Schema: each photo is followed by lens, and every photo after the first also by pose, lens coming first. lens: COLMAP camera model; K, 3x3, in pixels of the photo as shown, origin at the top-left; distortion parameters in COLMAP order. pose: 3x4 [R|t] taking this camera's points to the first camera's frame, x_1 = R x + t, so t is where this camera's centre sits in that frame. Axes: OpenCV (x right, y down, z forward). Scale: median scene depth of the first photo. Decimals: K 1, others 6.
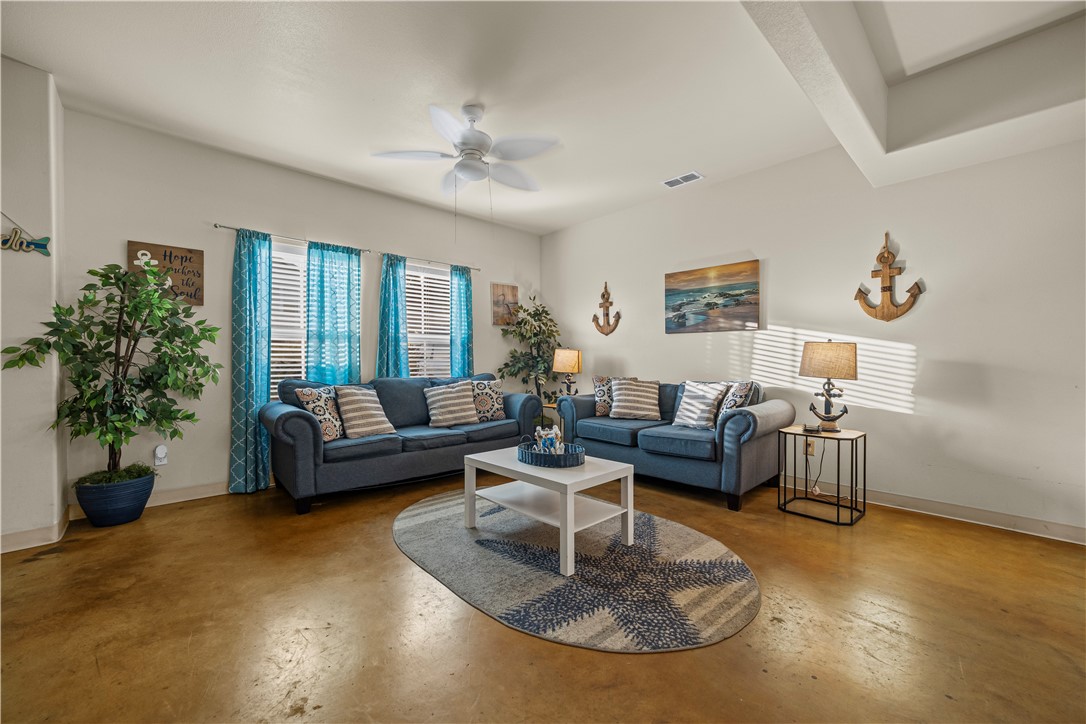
lens RADIAL K [[431.4, 0, 546.1], [0, 431.4, 357.5], [0, 0, 1]] dist [-0.019853, 0.006484]
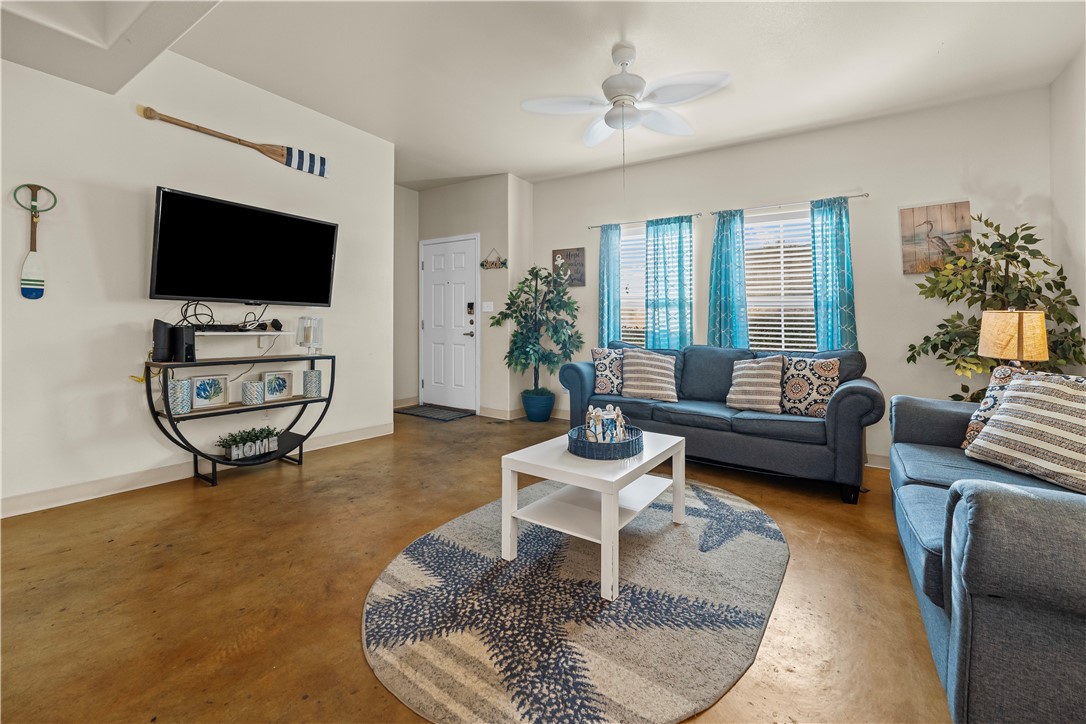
lens RADIAL K [[454.2, 0, 548.2], [0, 454.2, 320.7], [0, 0, 1]] dist [-0.014579, 0.000391]
pose [[0.216099, -0.002447, -0.976368, 0.649779], [-0.013509, 0.999894, -0.005496, 0.003458], [0.976278, 0.014377, 0.216043, 0.560580]]
